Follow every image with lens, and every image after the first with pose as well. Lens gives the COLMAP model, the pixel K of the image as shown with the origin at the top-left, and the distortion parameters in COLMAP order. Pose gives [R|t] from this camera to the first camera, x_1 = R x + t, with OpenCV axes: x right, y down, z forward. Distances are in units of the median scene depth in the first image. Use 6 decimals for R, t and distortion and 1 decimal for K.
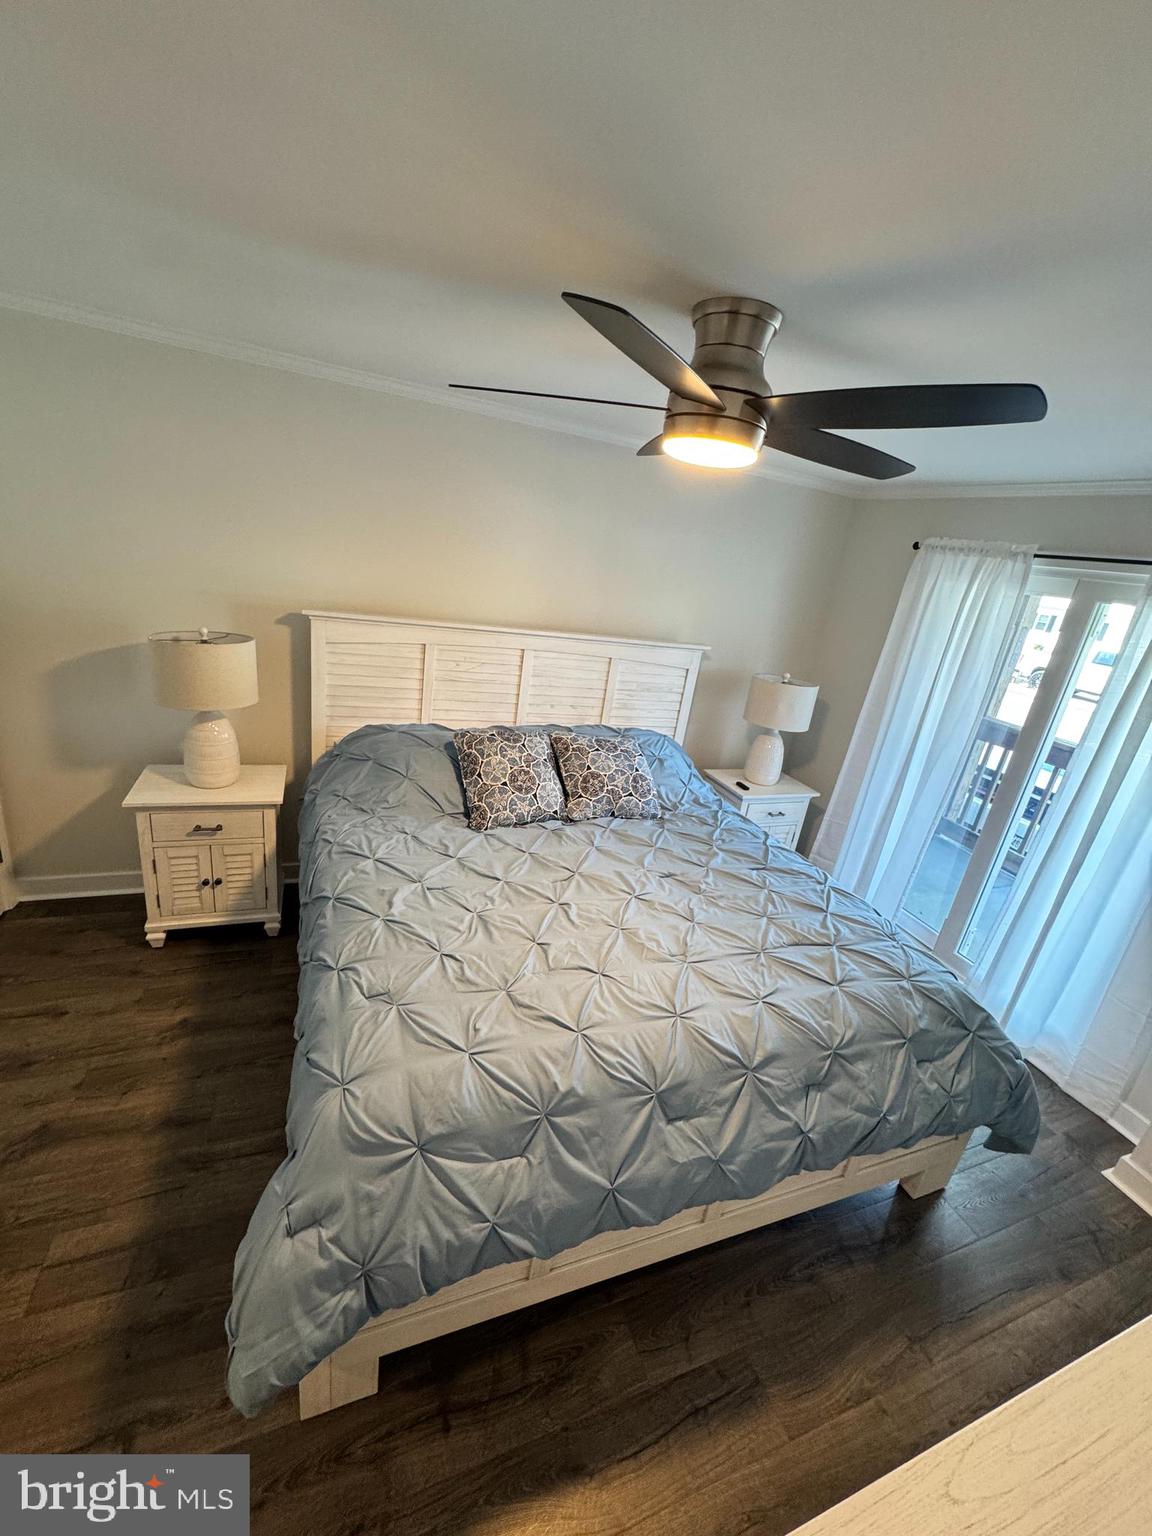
lens RADIAL K [[611.6, 0, 577.1], [0, 611.6, 769.3], [0, 0, 1]] dist [-0.002154, 0.000216]
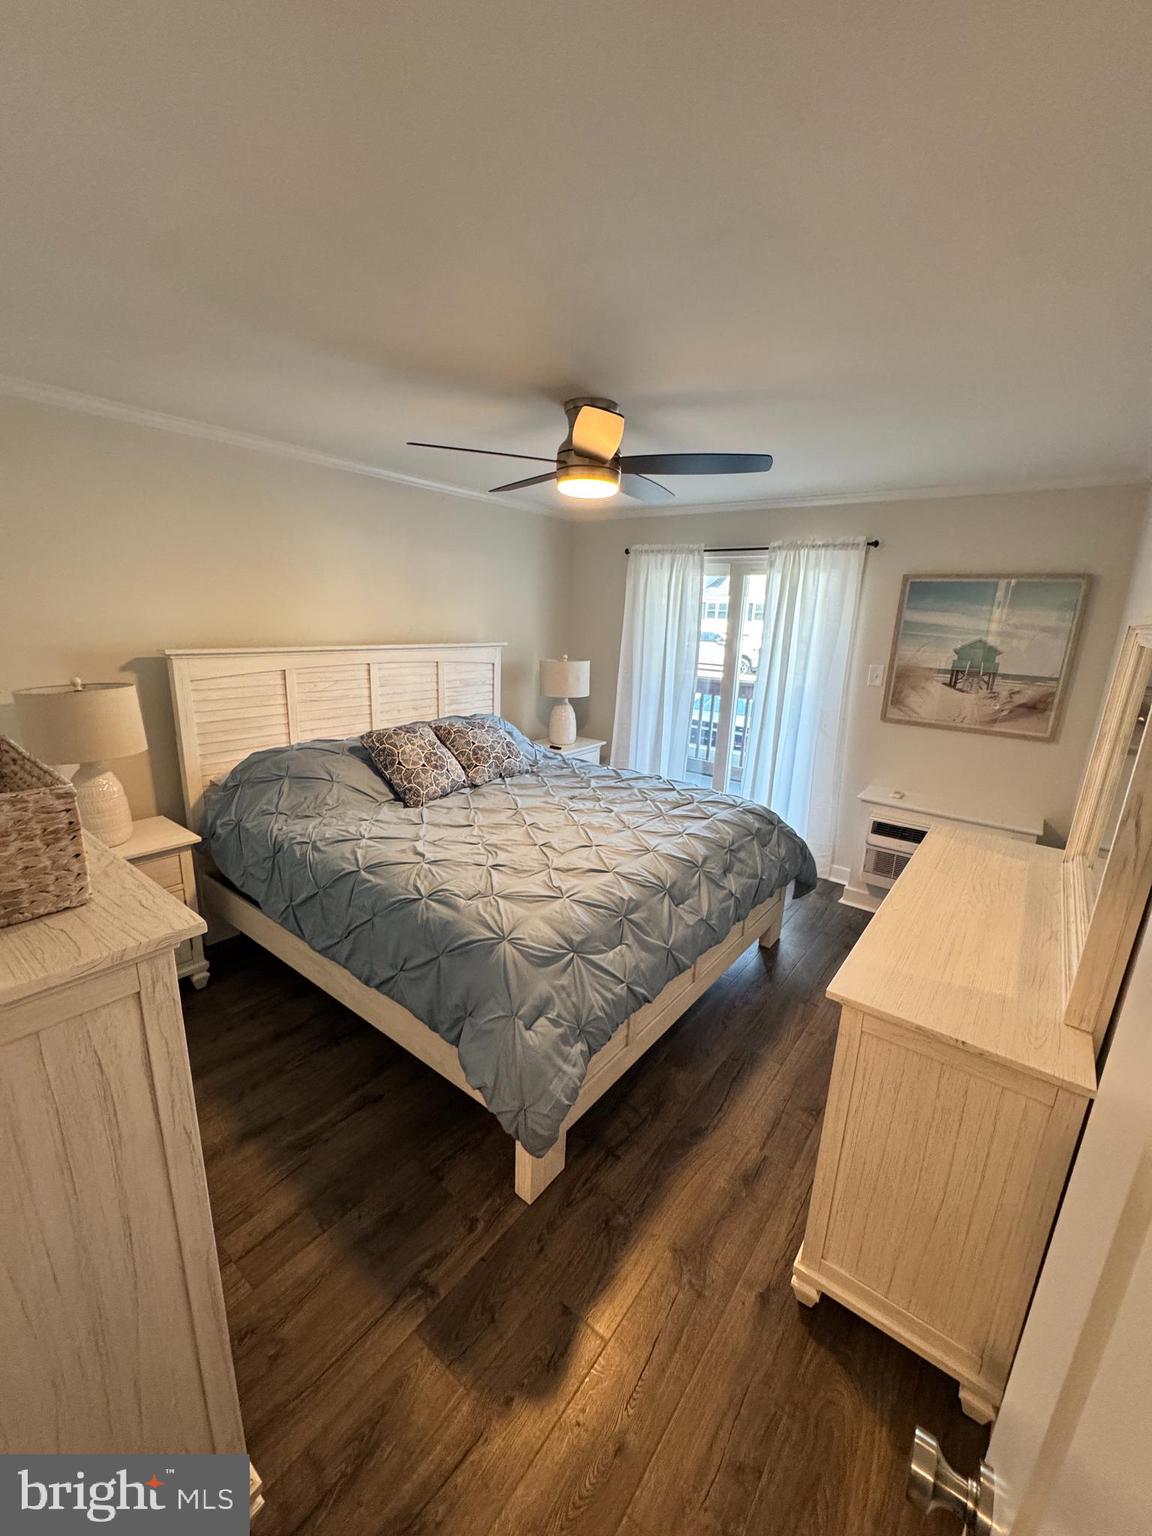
lens RADIAL K [[611.6, 0, 577.1], [0, 611.6, 769.3], [0, 0, 1]] dist [-0.002154, 0.000216]
pose [[0.848927, -0.232646, 0.474551, -0.424370], [0.254976, 0.966783, 0.017832, 0.084615], [-0.462936, 0.105861, 0.880048, -0.173396]]
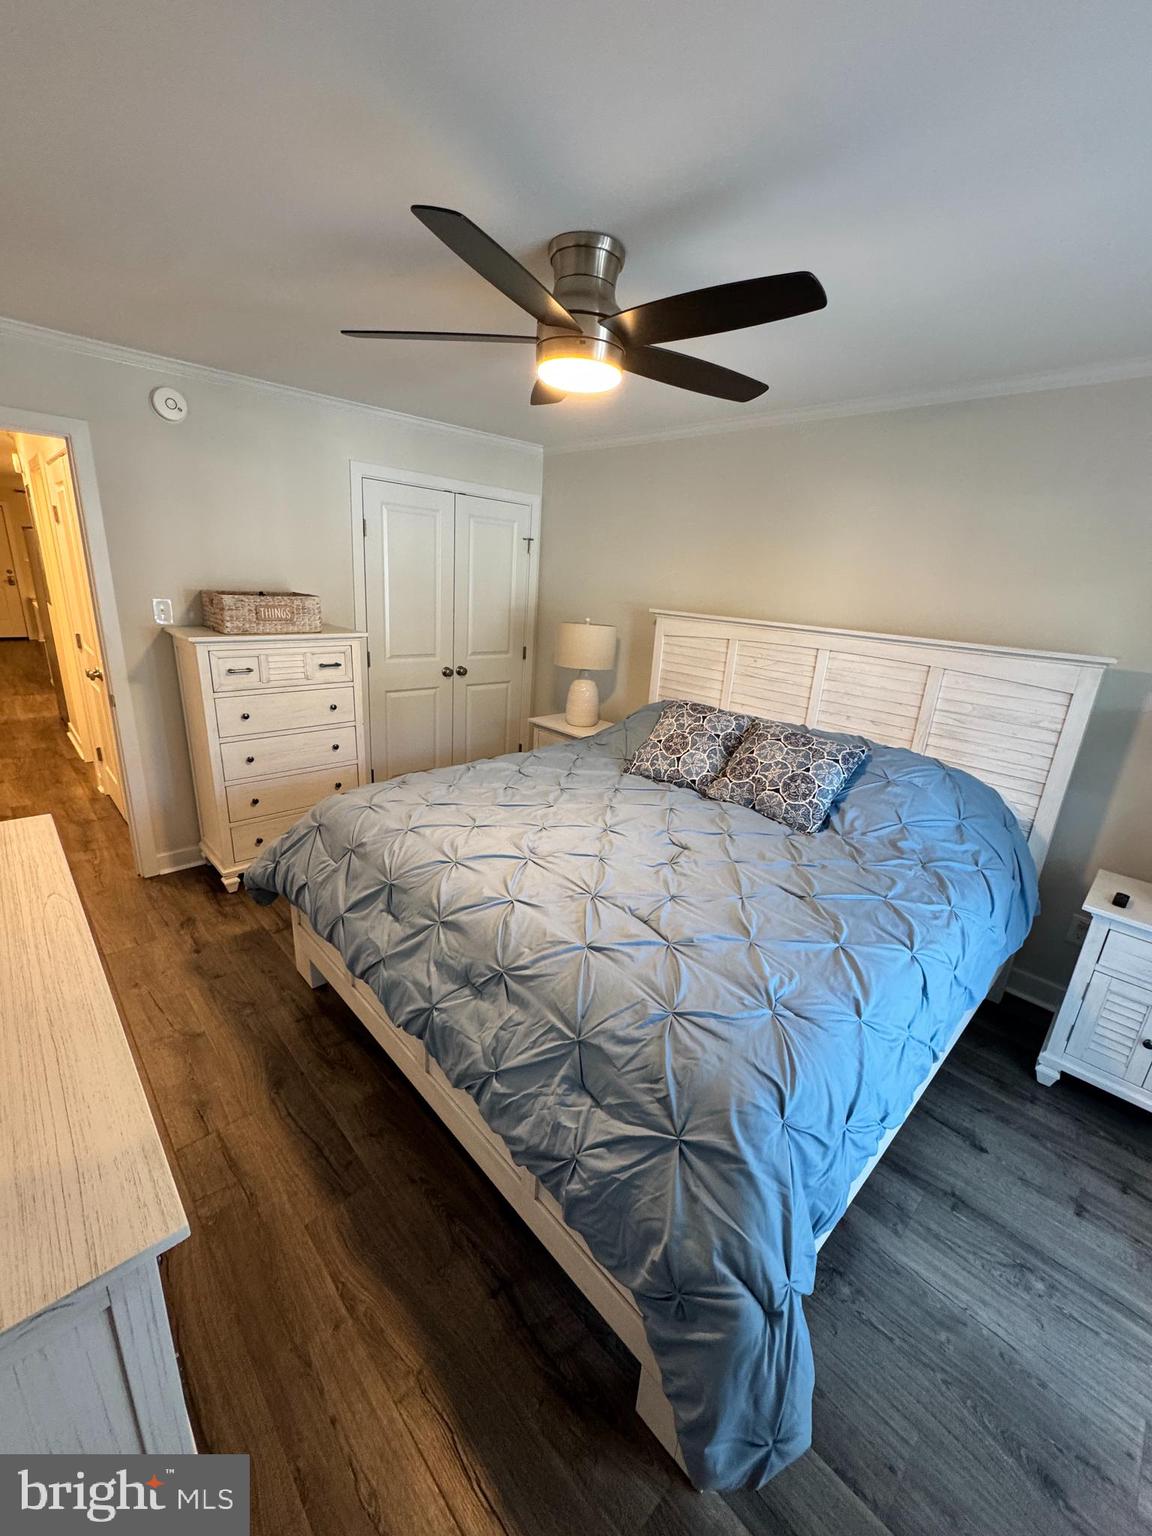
lens RADIAL K [[611.6, 0, 577.1], [0, 611.6, 769.3], [0, 0, 1]] dist [-0.002154, 0.000216]
pose [[0.390484, 0.168097, -0.905133, 0.804362], [-0.323844, 0.945430, 0.035871, 0.078841], [0.861770, 0.279115, 0.423613, 0.423844]]
